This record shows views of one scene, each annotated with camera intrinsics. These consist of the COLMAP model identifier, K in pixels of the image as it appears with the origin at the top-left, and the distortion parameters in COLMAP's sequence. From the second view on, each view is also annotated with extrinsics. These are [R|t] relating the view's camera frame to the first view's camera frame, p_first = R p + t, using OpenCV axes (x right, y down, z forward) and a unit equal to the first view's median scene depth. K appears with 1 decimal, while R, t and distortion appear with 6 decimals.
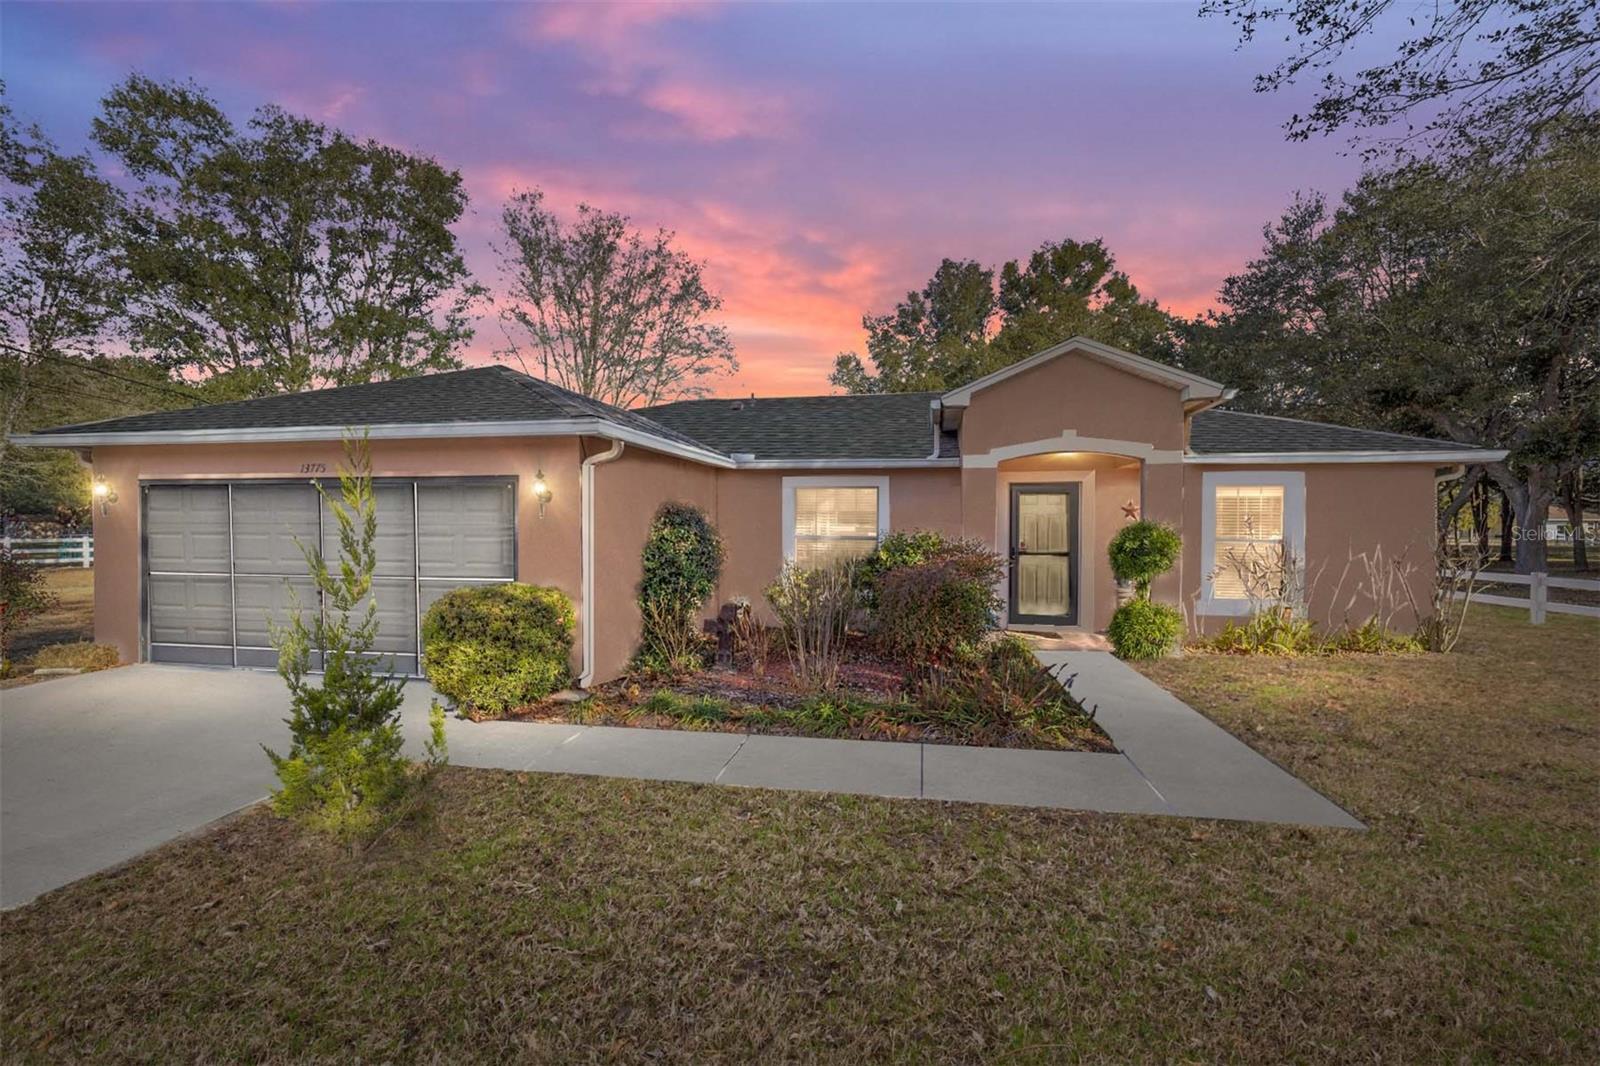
lens RADIAL K [[655.3, 0, 790.9], [0, 655.3, 532.7], [0, 0, 1]] dist [0.039121, -0.015529]
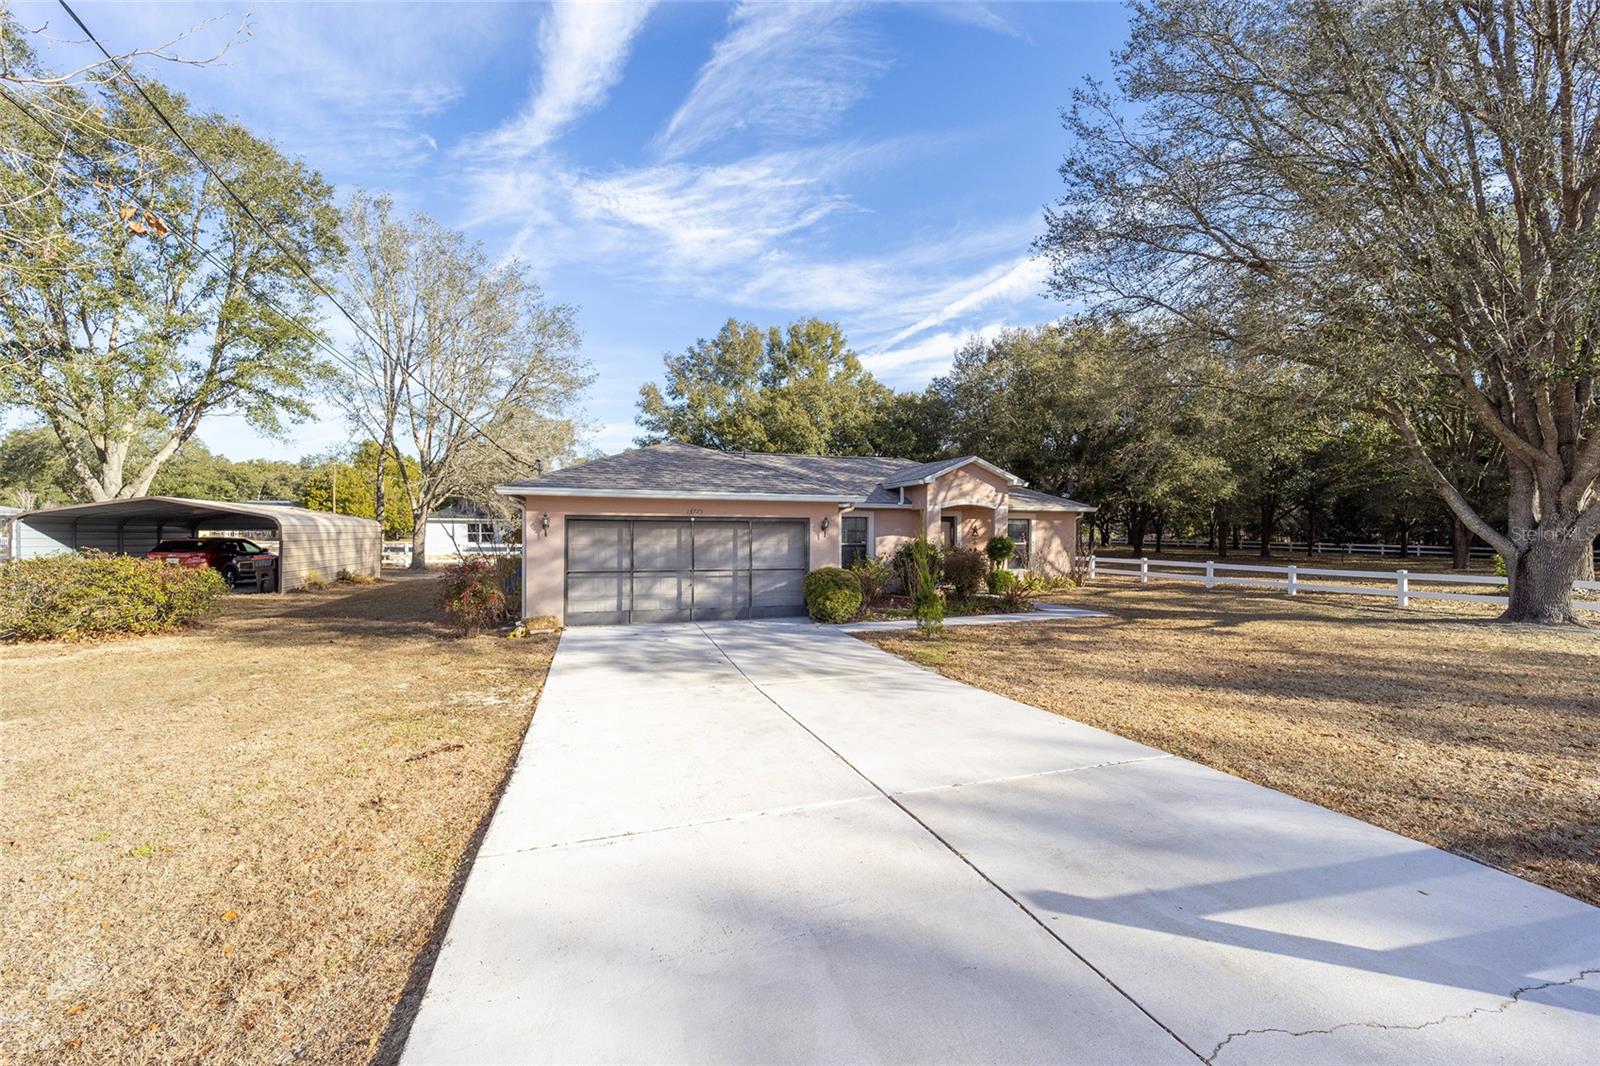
lens RADIAL K [[655.3, 0, 790.9], [0, 655.3, 532.7], [0, 0, 1]] dist [0.039121, -0.015529]
pose [[0.871719, -0.001507, 0.490004, -0.287203], [0.004650, 0.999976, -0.005197, -0.003992], [-0.489984, 0.006809, 0.871705, -0.138930]]
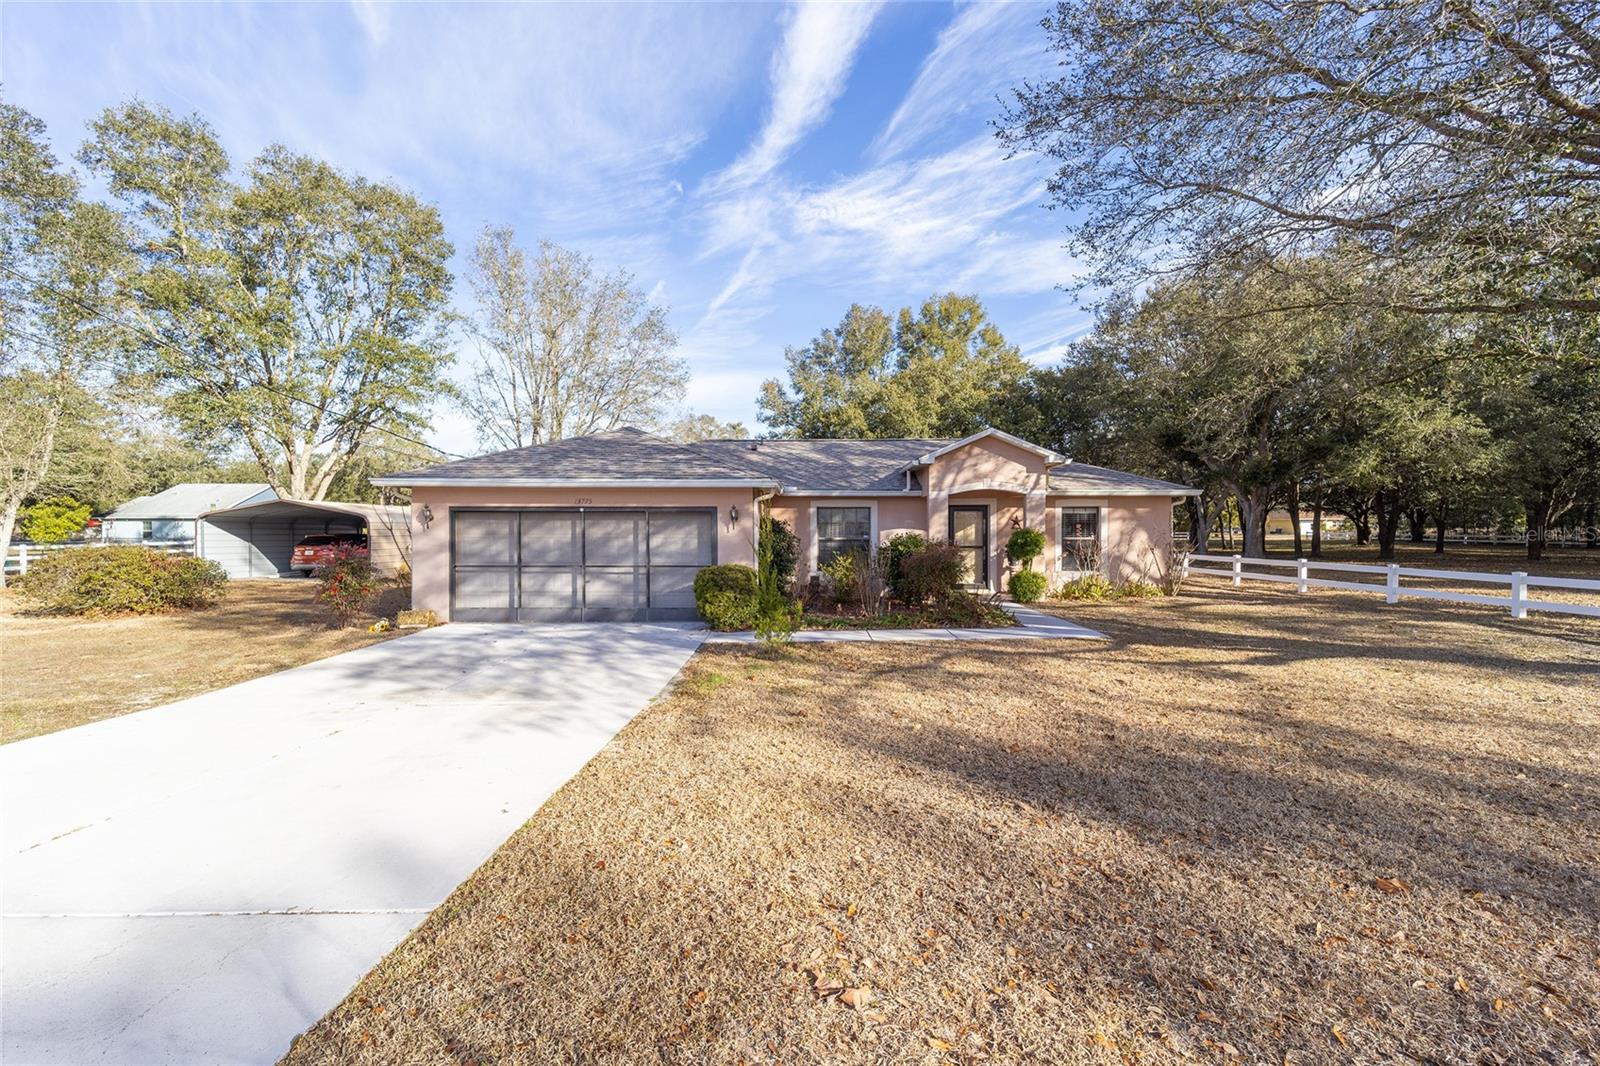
lens RADIAL K [[655.3, 0, 790.9], [0, 655.3, 532.7], [0, 0, 1]] dist [0.039121, -0.015529]
pose [[0.984267, -0.005703, 0.176594, -0.090078], [0.006771, 0.999962, -0.005446, 0.000984], [-0.176557, 0.006556, 0.984269, -0.141832]]
